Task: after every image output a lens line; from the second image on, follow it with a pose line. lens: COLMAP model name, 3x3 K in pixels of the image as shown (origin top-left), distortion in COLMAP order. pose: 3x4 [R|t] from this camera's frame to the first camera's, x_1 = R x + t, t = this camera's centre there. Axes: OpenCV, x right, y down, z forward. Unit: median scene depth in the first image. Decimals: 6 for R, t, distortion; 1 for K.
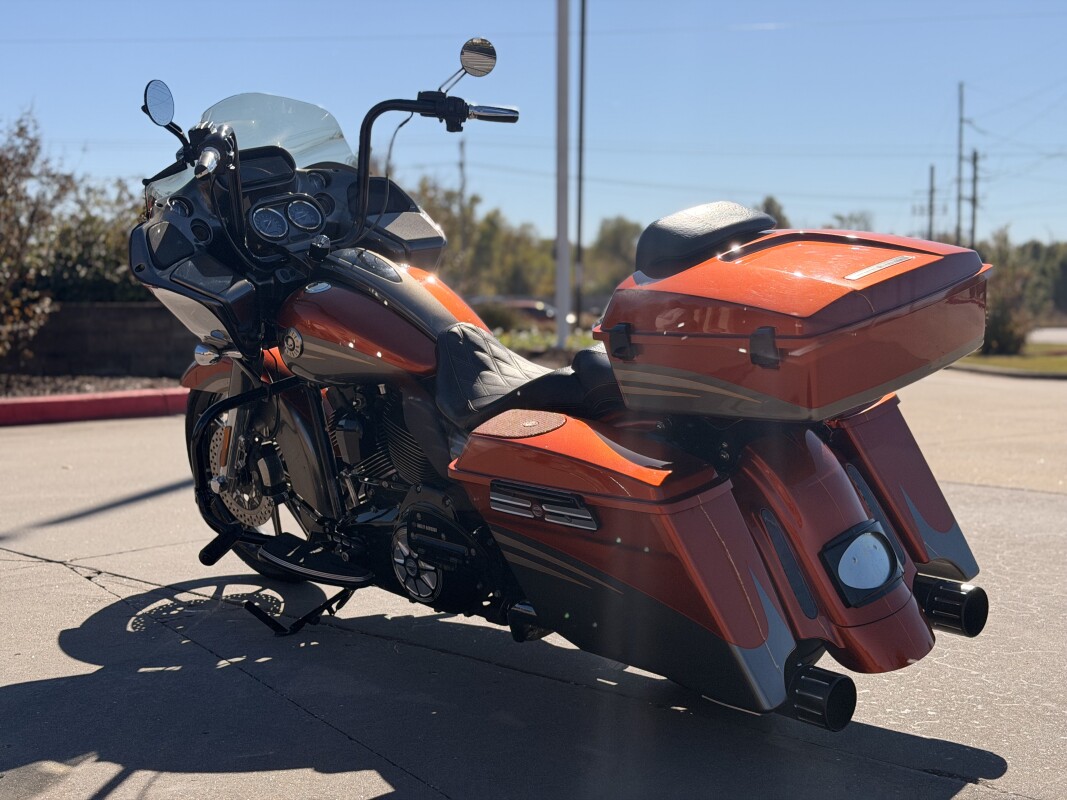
lens RADIAL K [[1455.6, 0, 533.5], [0, 1455.6, 400.0], [0, 0, 1]] dist [0.128413, -0.042308]
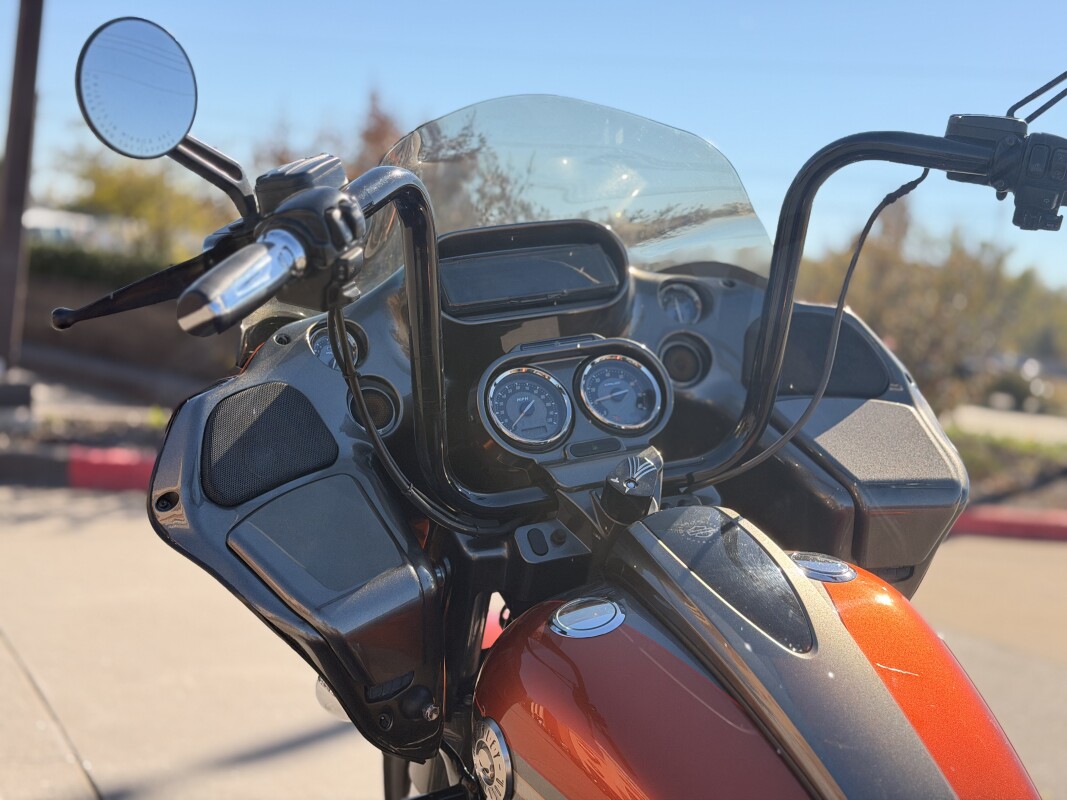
lens RADIAL K [[1455.6, 0, 533.5], [0, 1455.6, 400.0], [0, 0, 1]] dist [0.128413, -0.042308]
pose [[0.934100, 0.137473, -0.329481, -0.043200], [-0.144548, 0.989493, 0.003055, -0.122627], [0.326439, 0.044772, 0.944157, 0.604561]]
